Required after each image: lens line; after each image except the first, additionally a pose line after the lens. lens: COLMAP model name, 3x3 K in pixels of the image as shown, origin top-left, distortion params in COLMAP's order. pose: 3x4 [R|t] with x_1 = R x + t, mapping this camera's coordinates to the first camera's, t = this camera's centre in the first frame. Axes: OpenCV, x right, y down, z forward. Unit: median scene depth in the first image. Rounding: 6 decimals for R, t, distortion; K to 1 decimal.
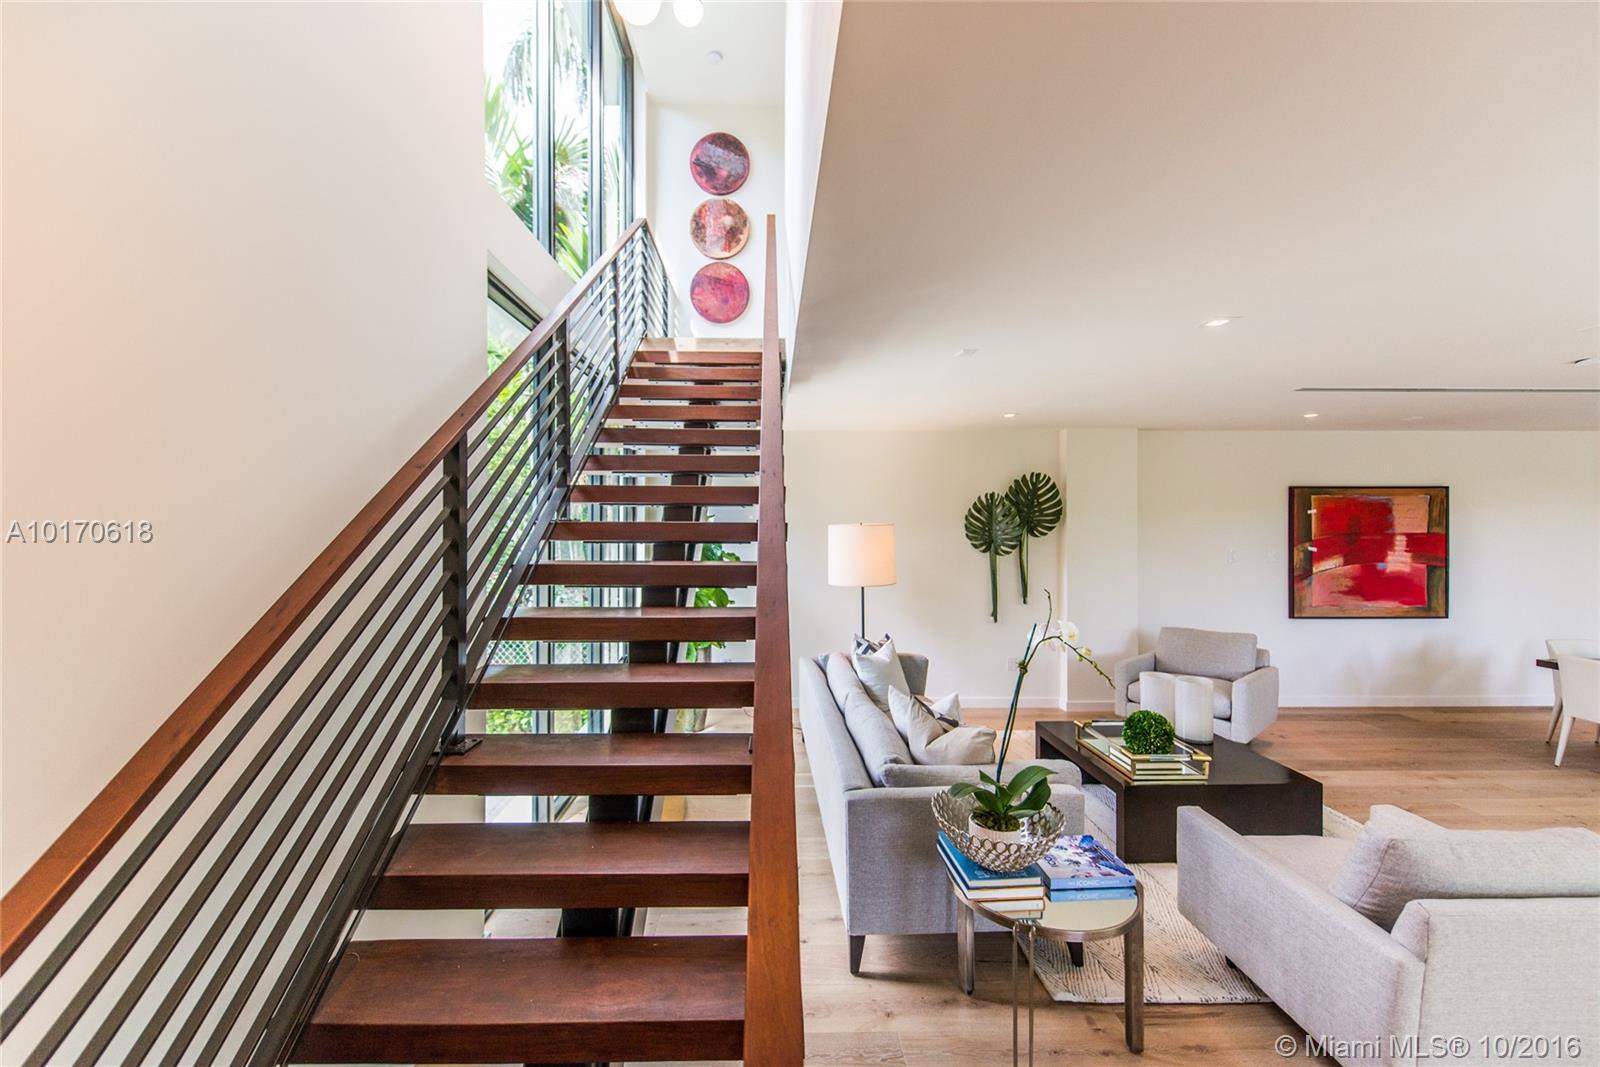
lens RADIAL K [[647.3, 0, 793.1], [0, 647.3, 533.1], [0, 0, 1]] dist [0.014596, -0.000439]
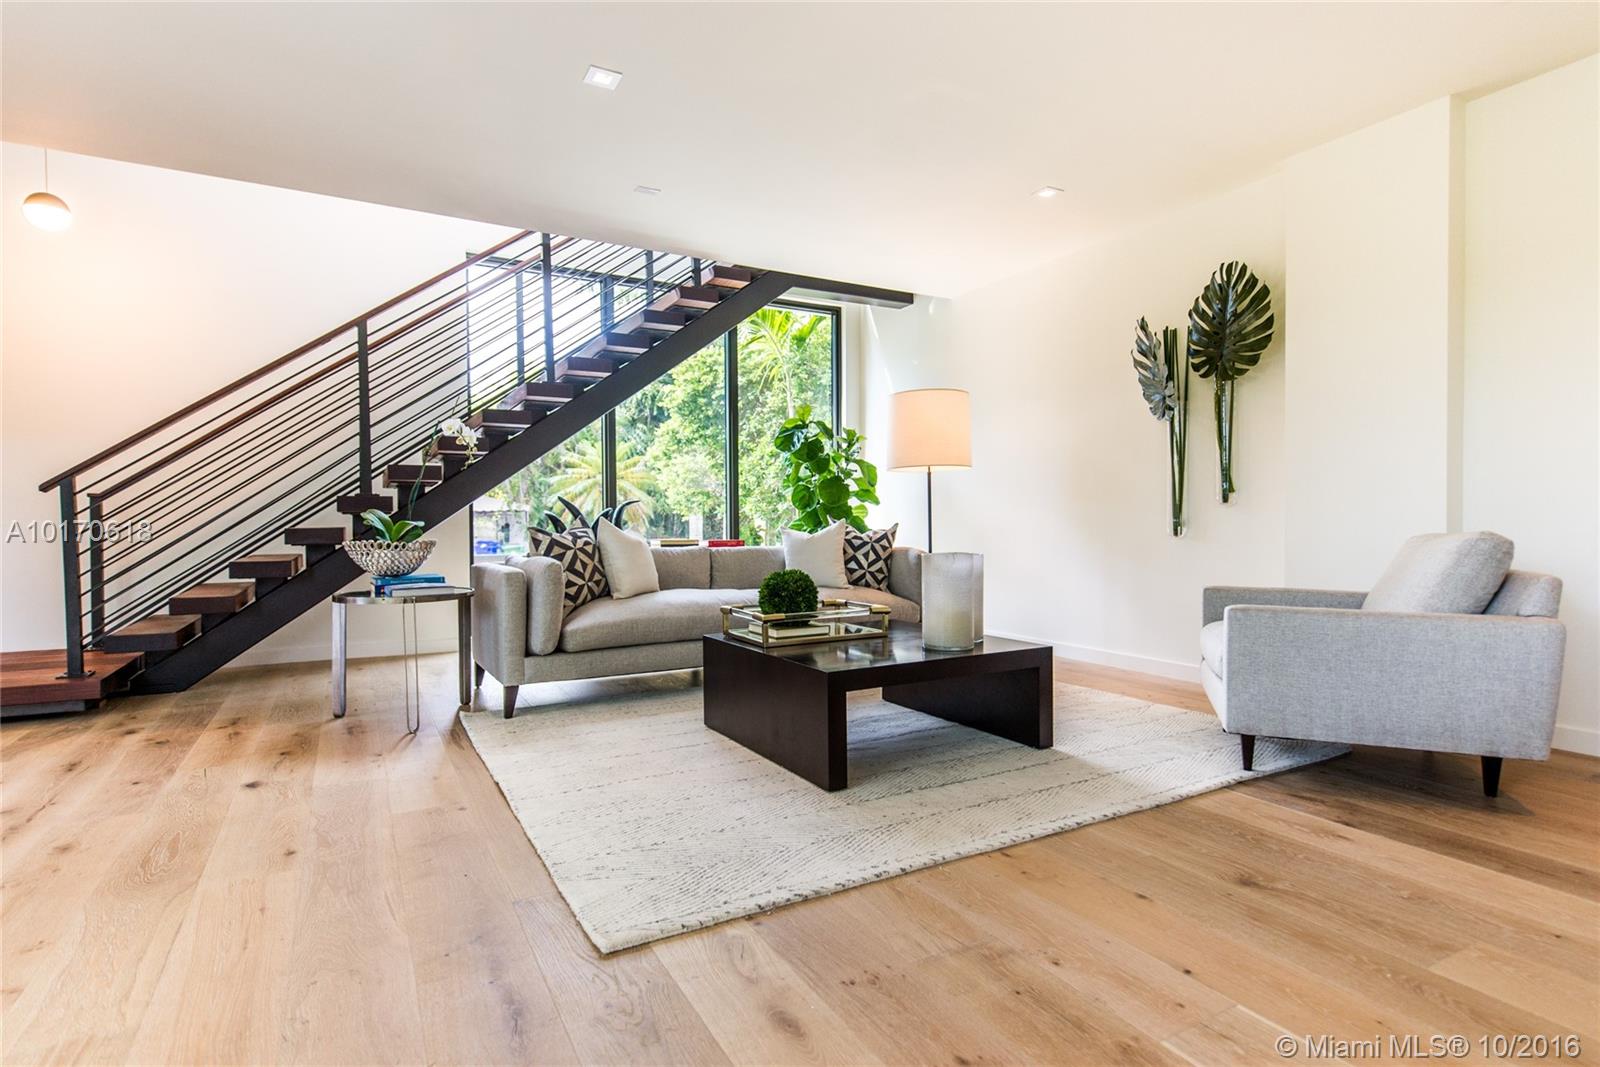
lens RADIAL K [[827.0, 0, 799.1], [0, 827.0, 536.9], [0, 0, 1]] dist [0.001497, -0.000013]
pose [[0.468613, 0.011969, -0.883322, 0.825723], [0.004277, 0.999866, 0.015818, 0.127301], [0.883393, -0.011190, 0.468499, 0.336794]]
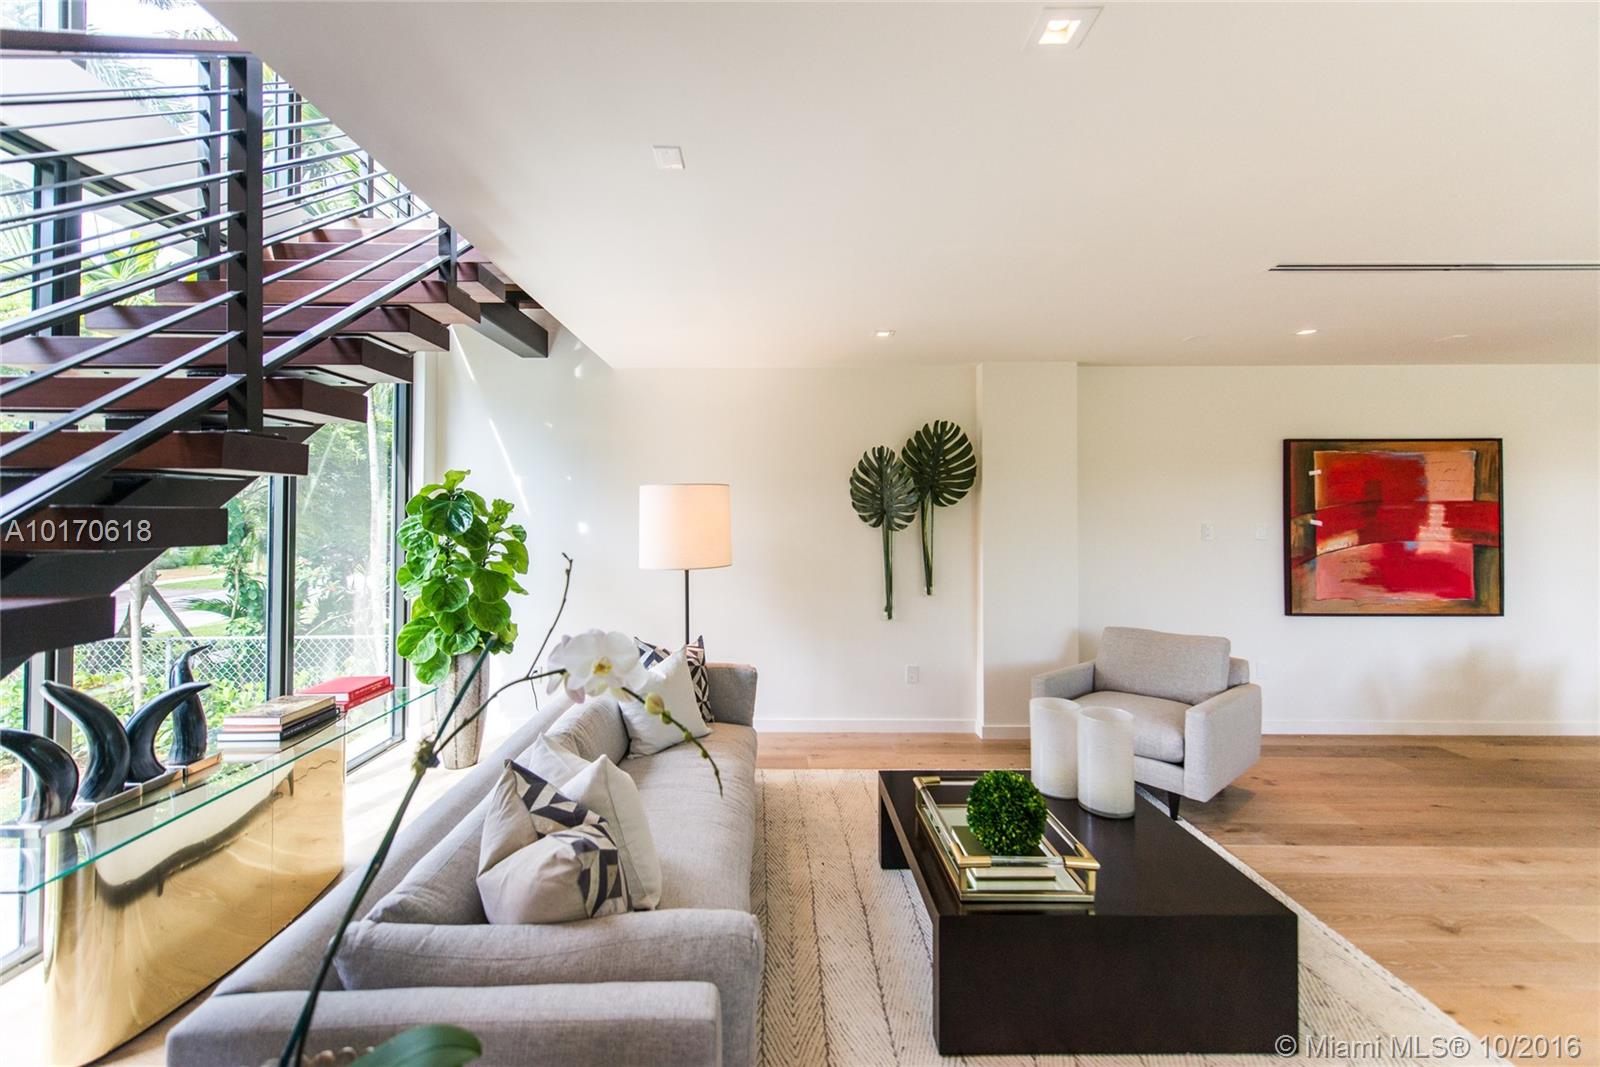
lens RADIAL K [[647.3, 0, 798.1], [0, 647.3, 518.6], [0, 0, 1]] dist [0.014596, -0.000439]
pose [[0.999691, -0.000257, -0.024868, 0.224964], [-0.000014, 0.999940, -0.010914, 0.028443], [0.024869, 0.010911, 0.999631, 0.241750]]
